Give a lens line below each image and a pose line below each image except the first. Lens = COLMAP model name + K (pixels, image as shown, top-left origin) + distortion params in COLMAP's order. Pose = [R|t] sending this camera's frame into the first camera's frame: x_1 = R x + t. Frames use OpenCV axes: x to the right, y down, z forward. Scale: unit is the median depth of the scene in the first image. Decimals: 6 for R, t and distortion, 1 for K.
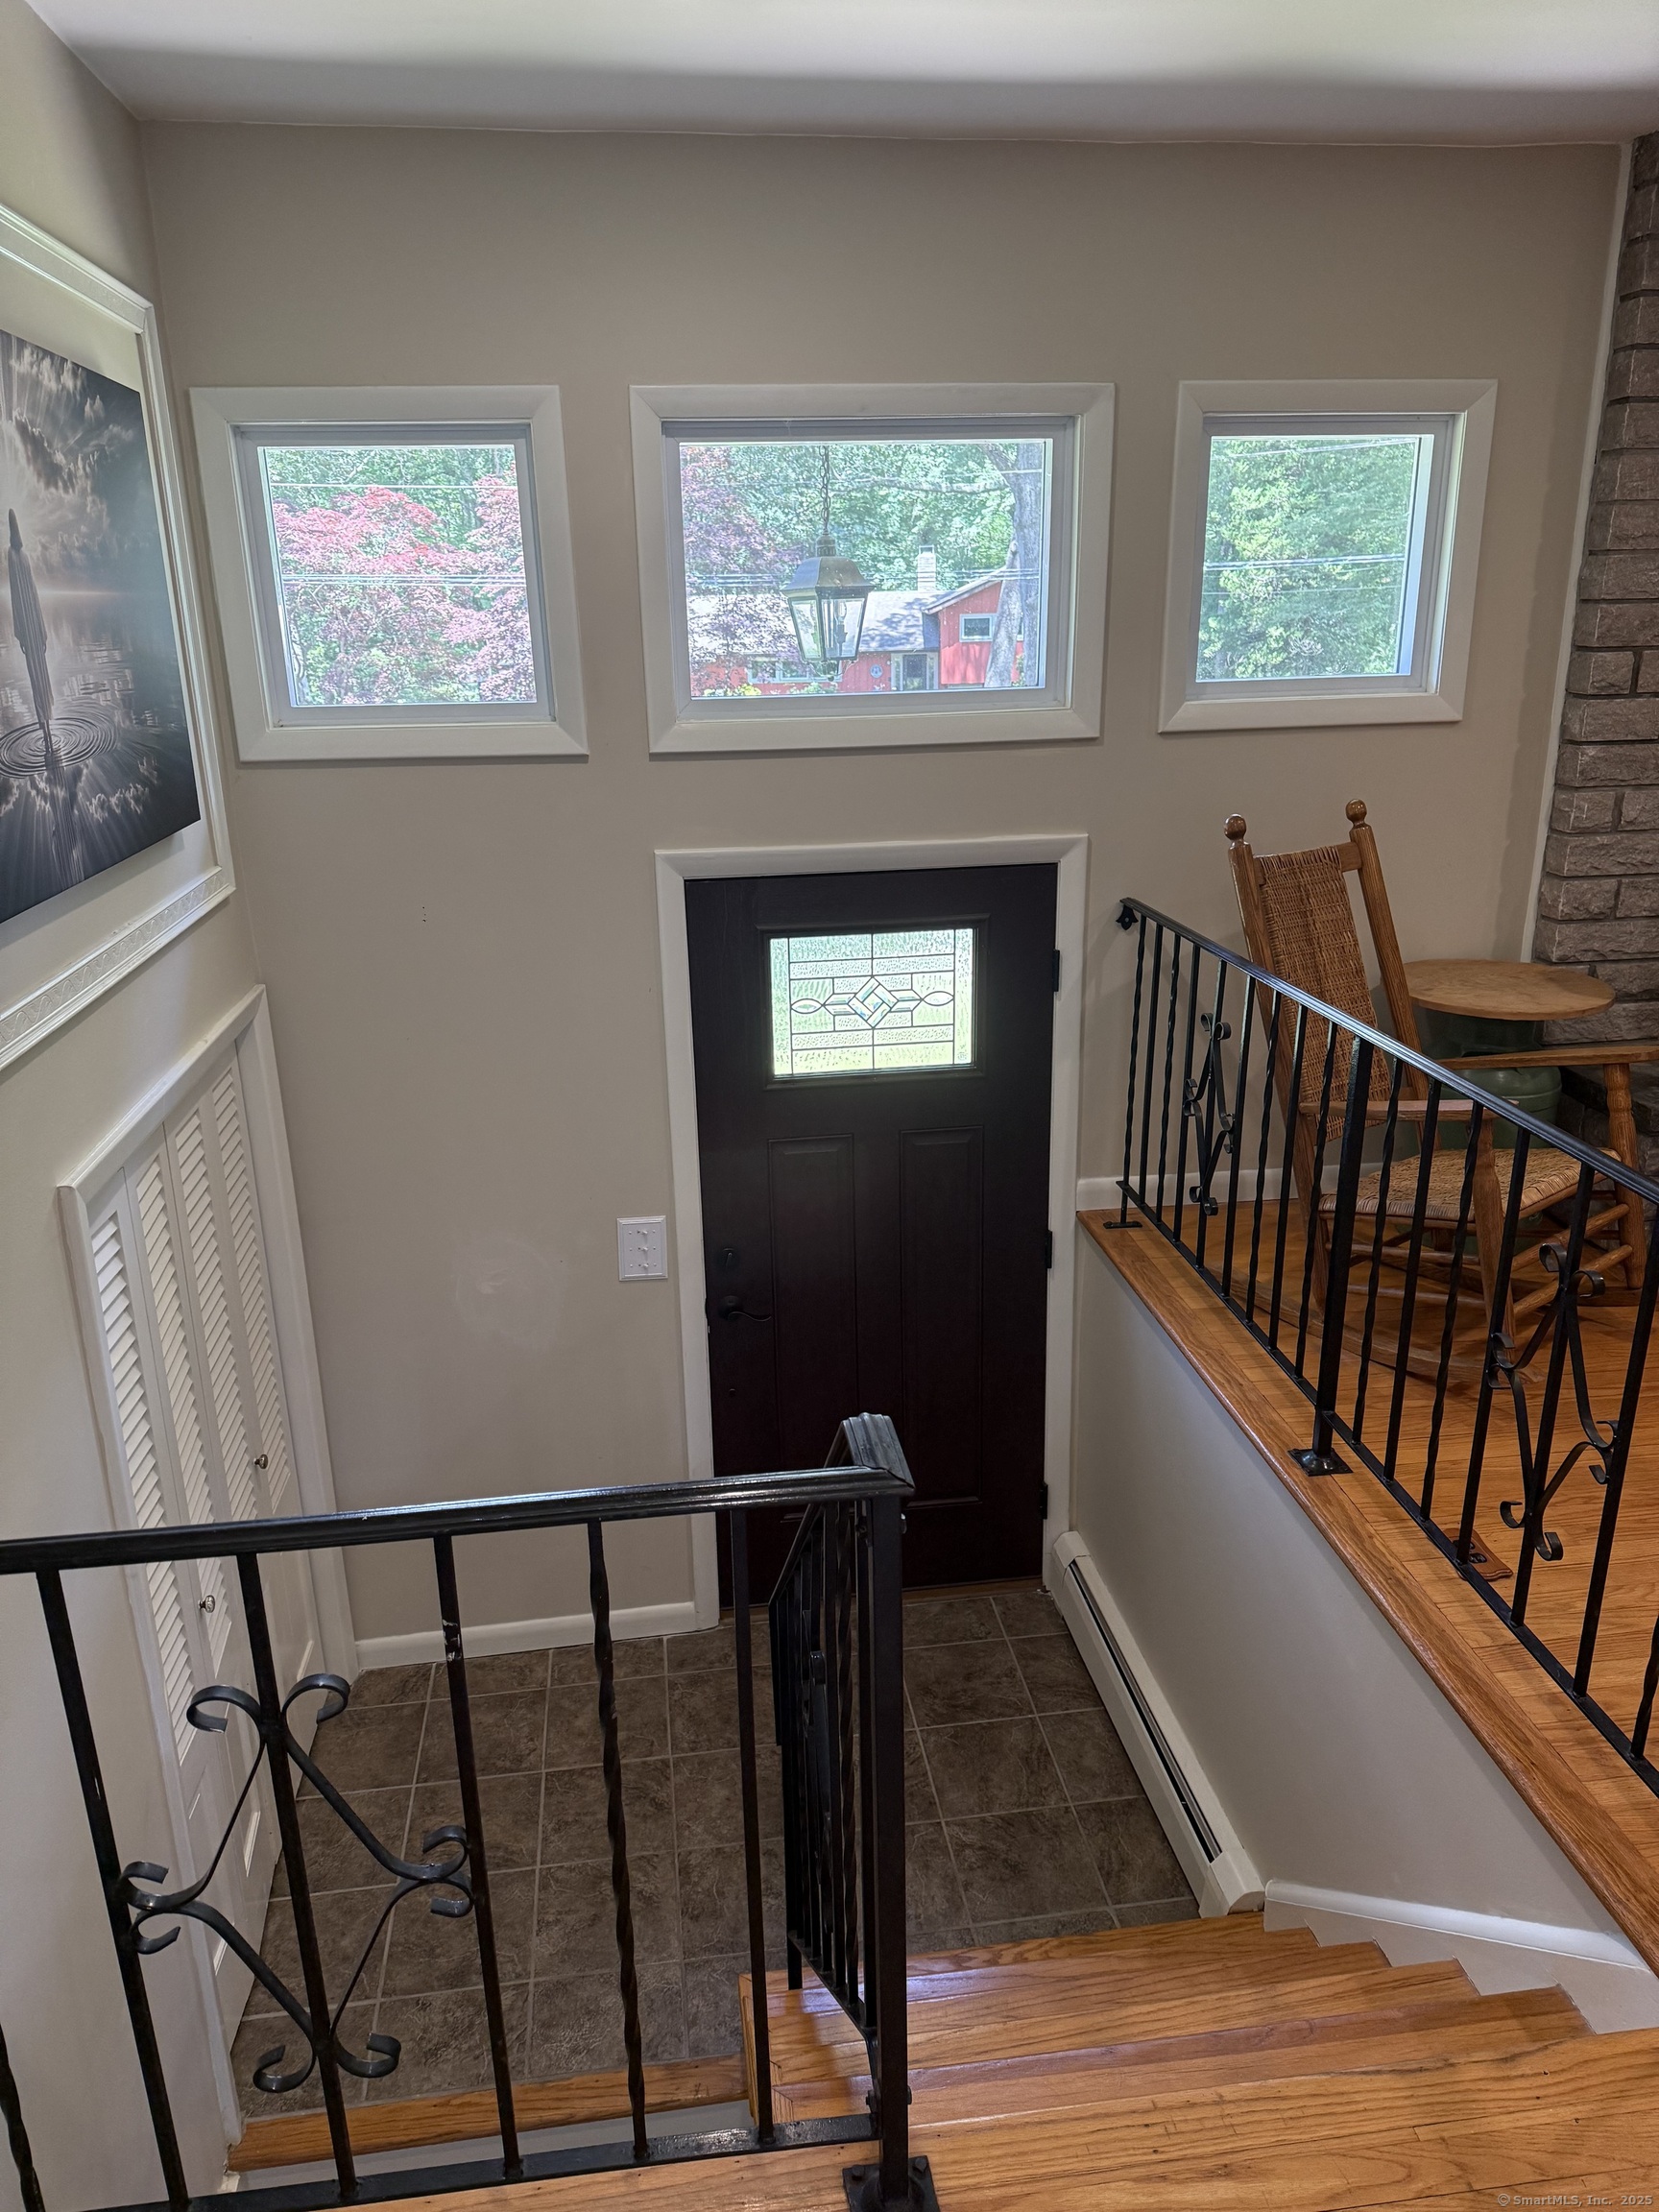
lens RADIAL K [[1557.6, 0, 829.3], [0, 1557.6, 1121.7], [0, 0, 1]] dist [0.027736, -0.035301]
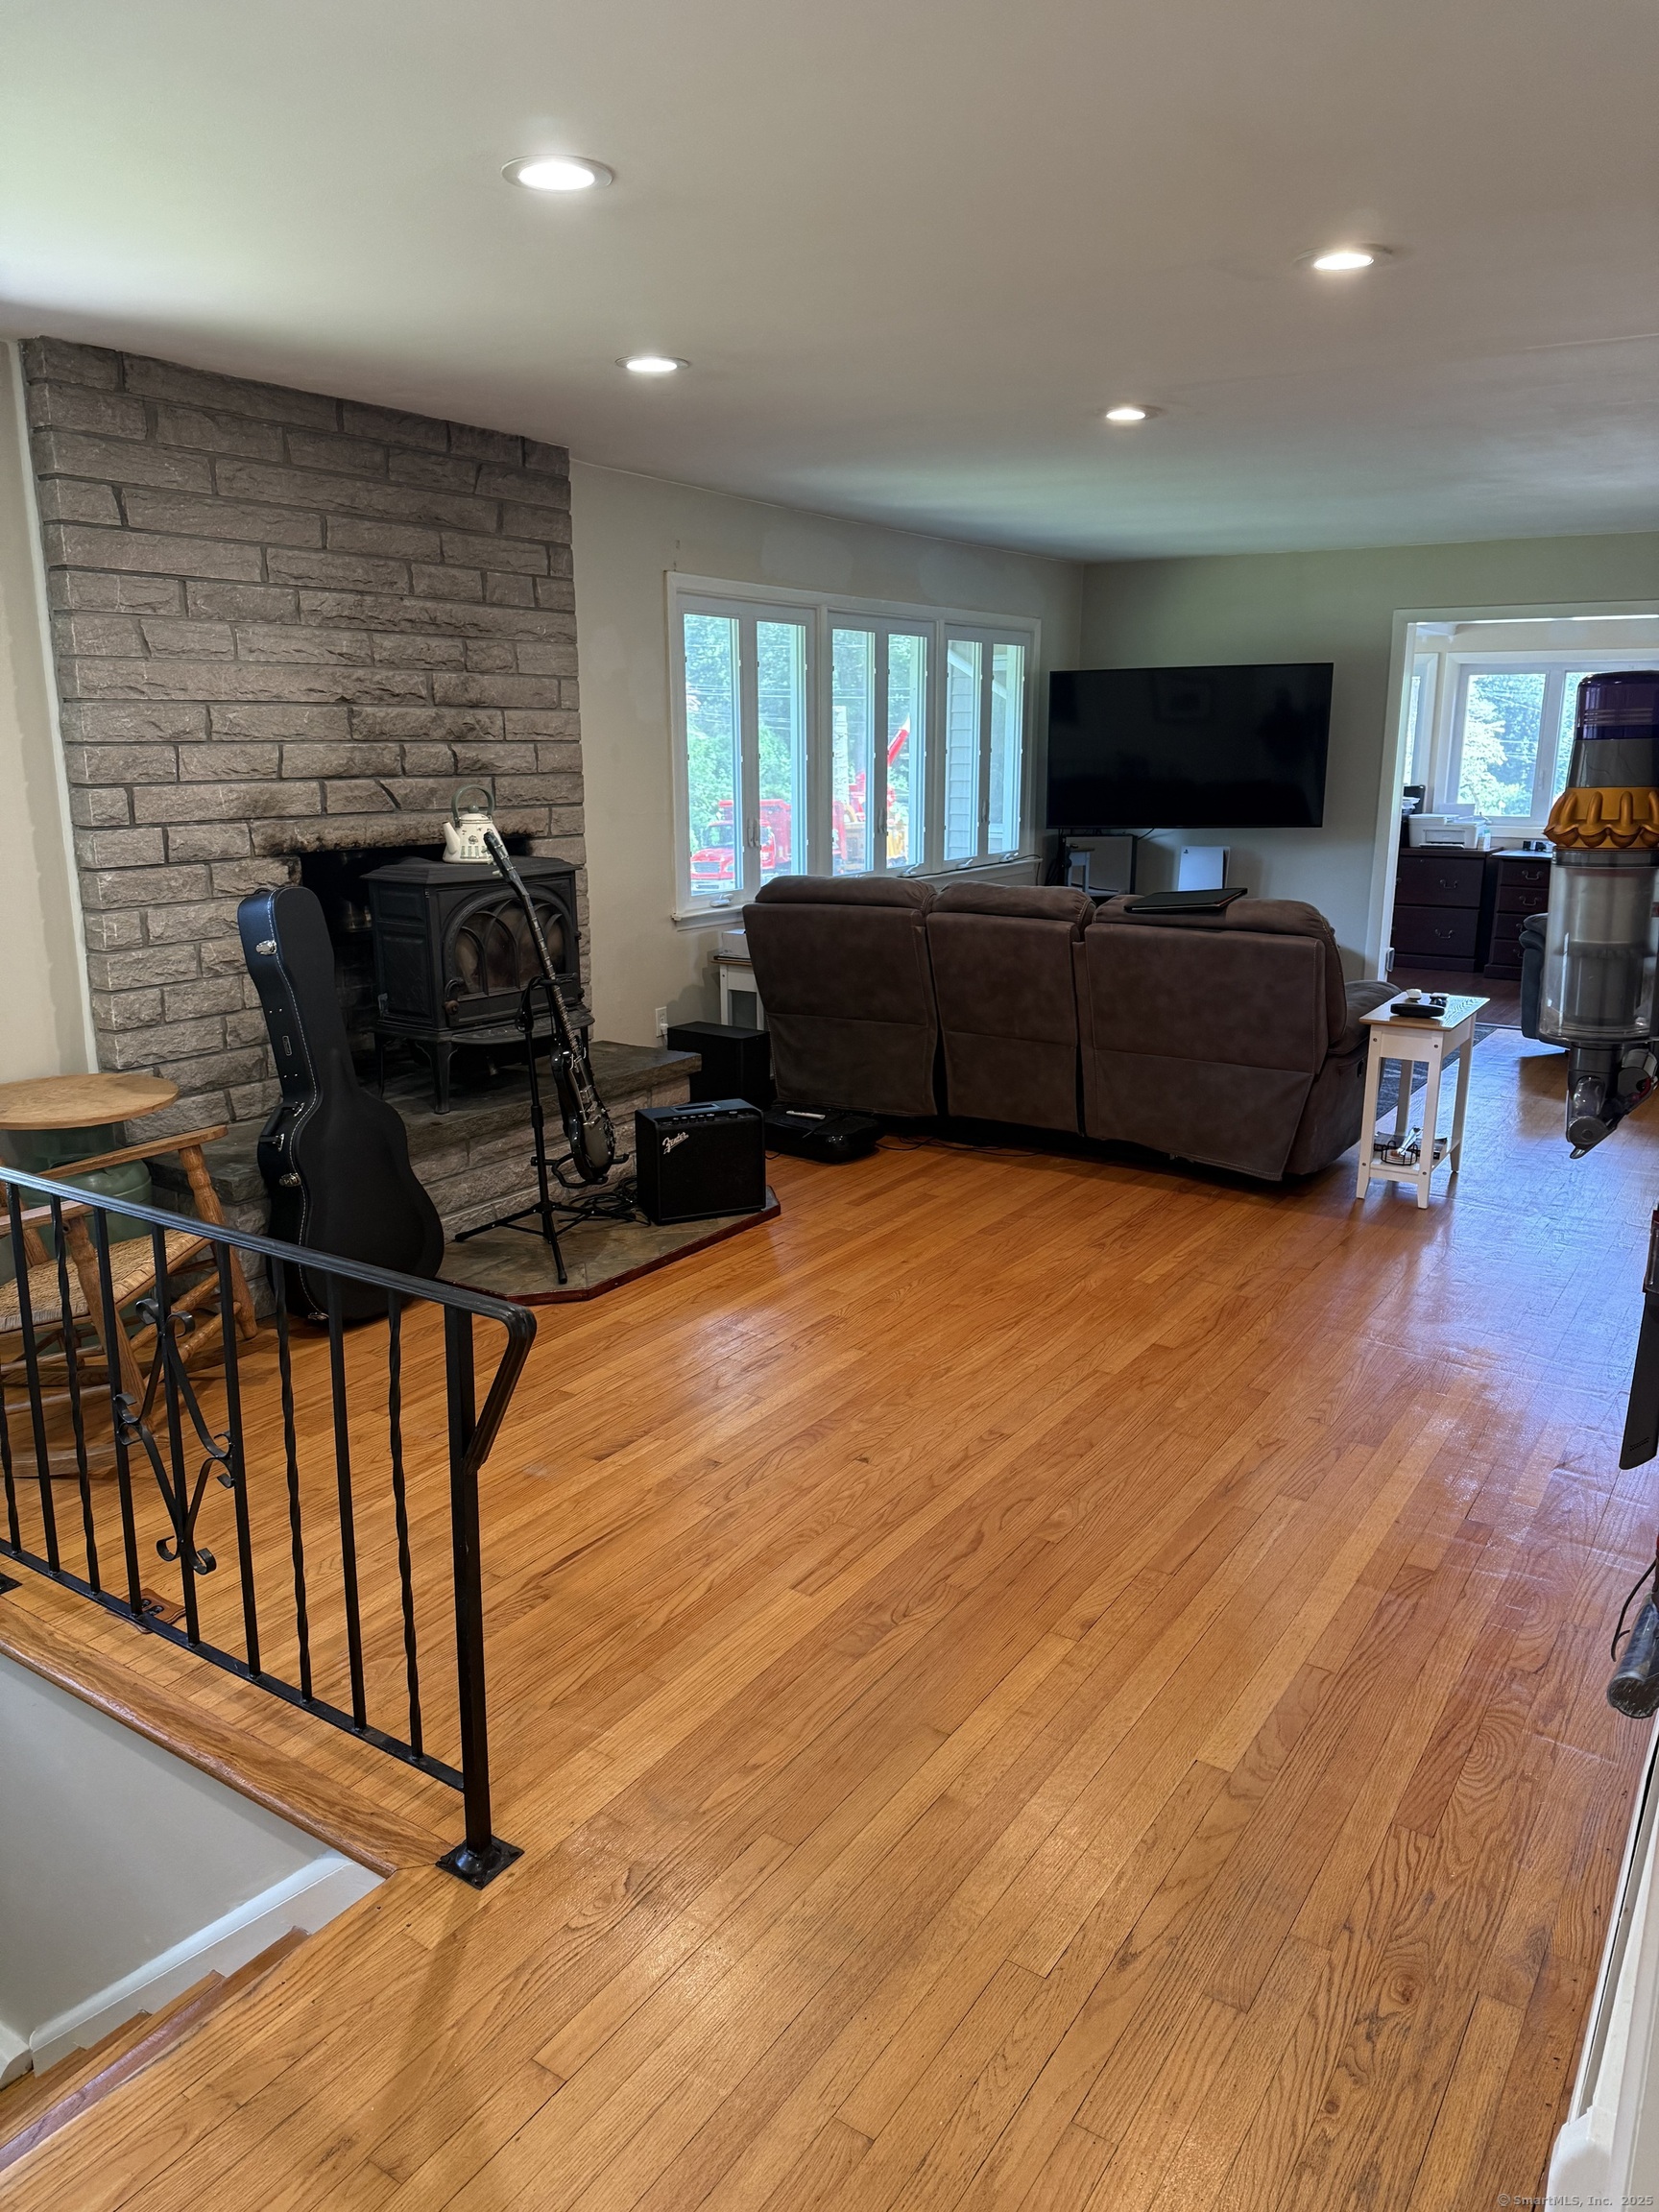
lens RADIAL K [[1557.6, 0, 822.1], [0, 1557.6, 1102.5], [0, 0, 1]] dist [0.027736, -0.035301]
pose [[0.660379, -0.157480, 0.734234, -0.013996], [0.224247, 0.974505, 0.007324, 0.023864], [-0.716668, 0.159813, 0.678857, -0.085608]]
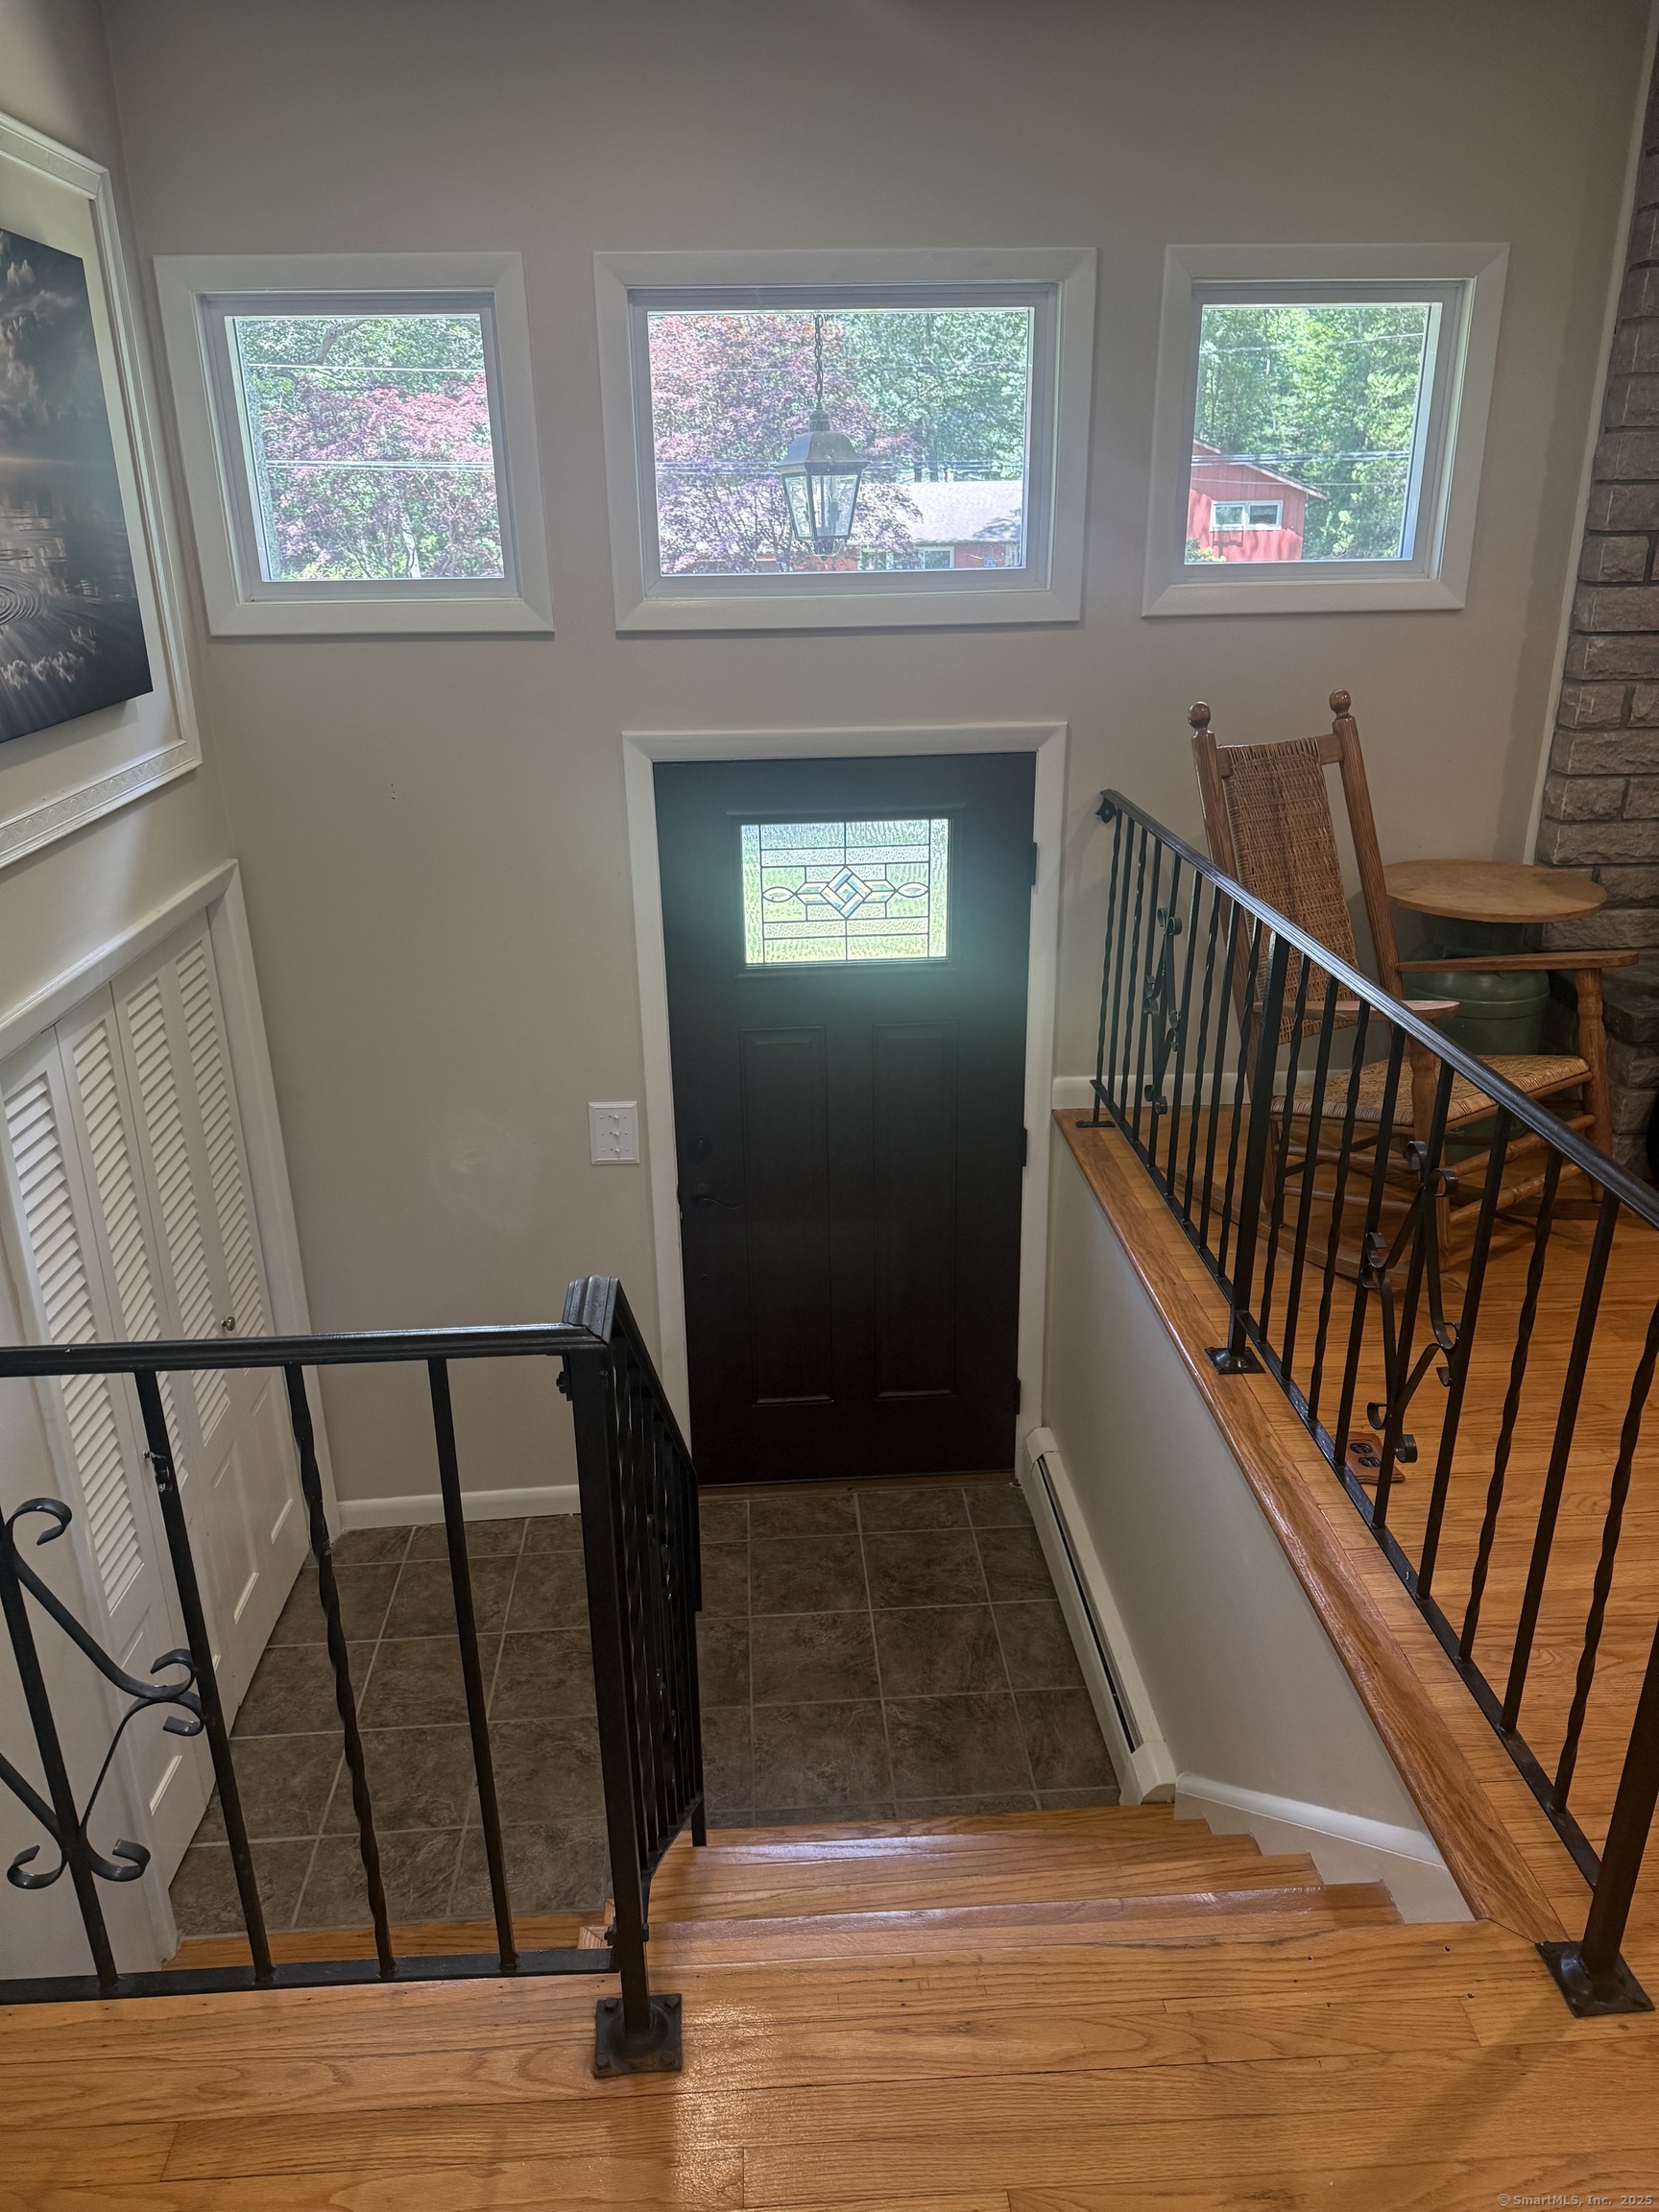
lens RADIAL K [[1557.6, 0, 820.0], [0, 1557.6, 1105.4], [0, 0, 1]] dist [0.027736, -0.035301]
pose [[0.997527, 0.029969, -0.063573, 0.089532], [-0.026619, 0.998245, 0.052904, 0.008184], [0.065047, -0.051081, 0.996574, 0.003127]]
